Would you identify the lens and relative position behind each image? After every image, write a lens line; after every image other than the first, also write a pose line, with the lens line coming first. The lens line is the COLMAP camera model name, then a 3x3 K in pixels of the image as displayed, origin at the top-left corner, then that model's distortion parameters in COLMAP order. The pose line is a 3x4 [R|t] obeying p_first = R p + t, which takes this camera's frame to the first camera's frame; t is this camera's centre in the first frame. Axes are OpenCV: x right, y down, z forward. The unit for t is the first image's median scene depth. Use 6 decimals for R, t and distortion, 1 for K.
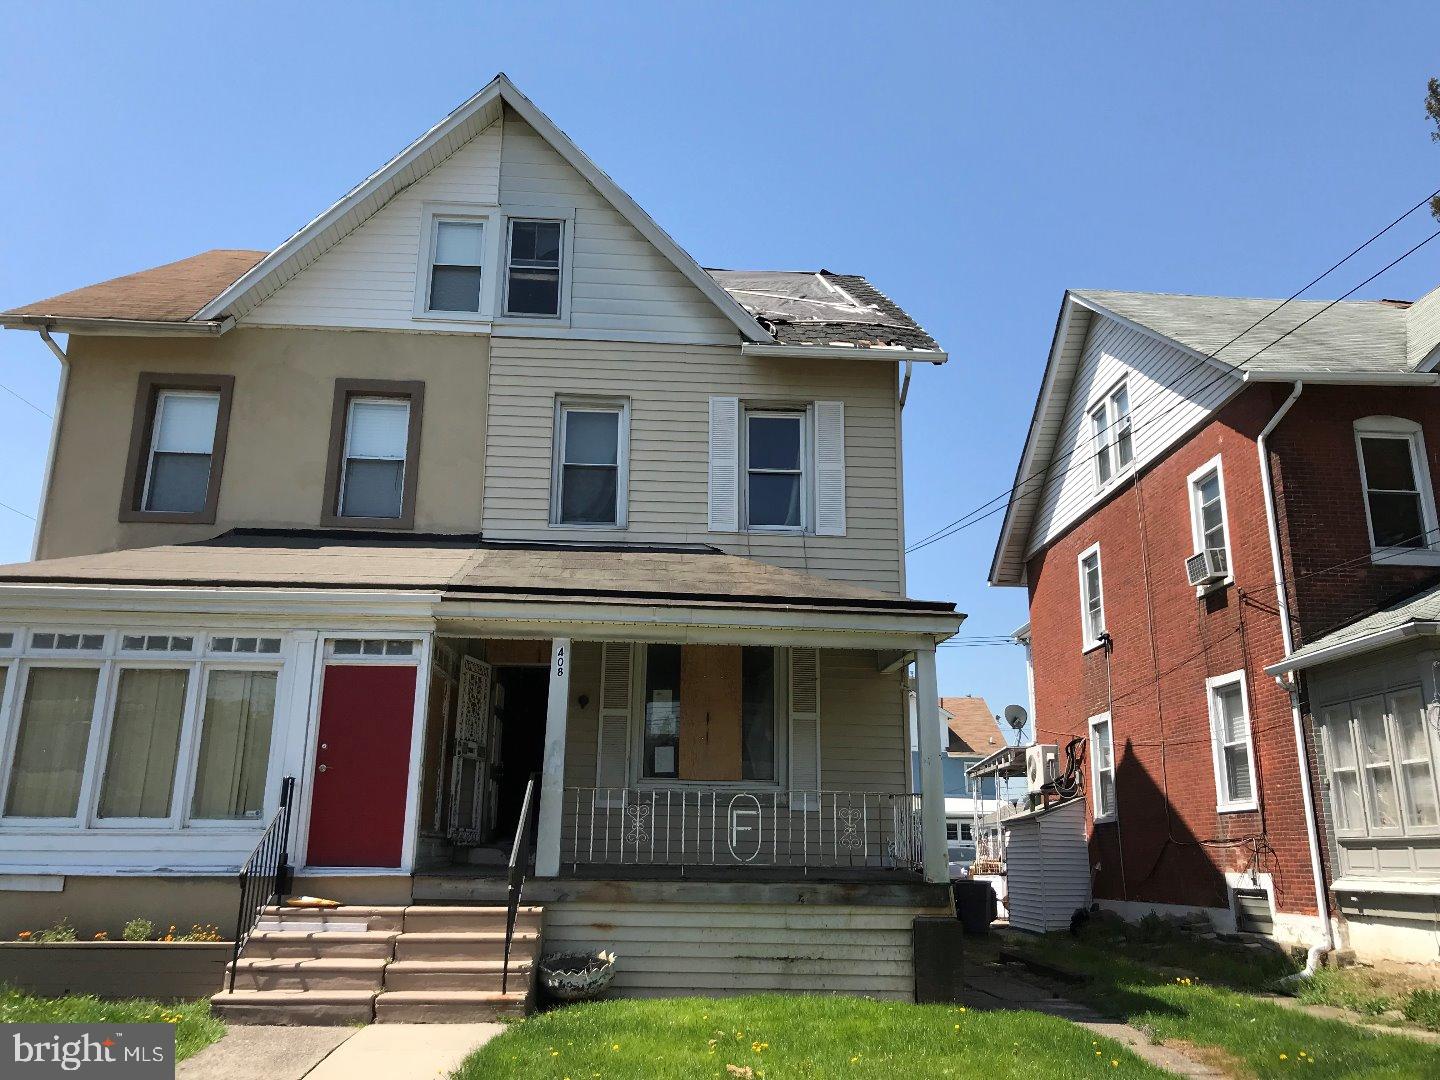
lens RADIAL K [[1170.9, 0, 720.0], [0, 1170.9, 540.0], [0, 0, 1]] dist [0.012802, -0.009379]
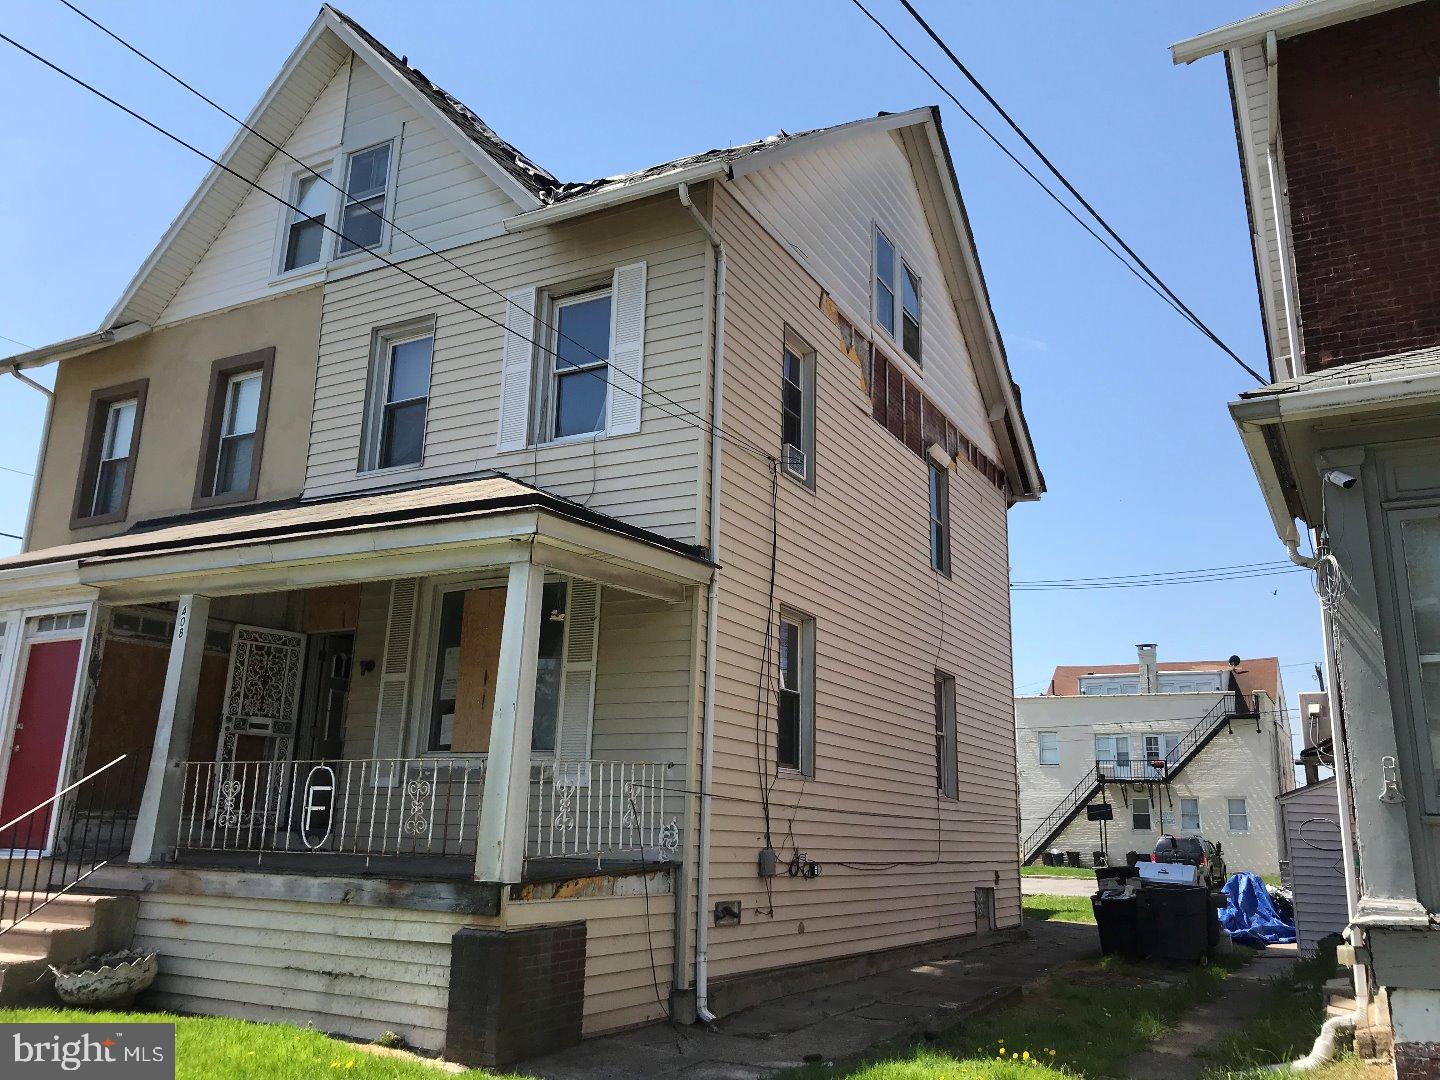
lens RADIAL K [[1181.8, 0, 720.0], [0, 1181.8, 540.0], [0, 0, 1]] dist [0.002150, 0.004819]
pose [[0.850270, -0.120733, -0.512313, 0.670328], [0.124782, 0.991826, -0.026639, 0.117011], [0.511342, -0.041278, 0.858385, 0.441421]]
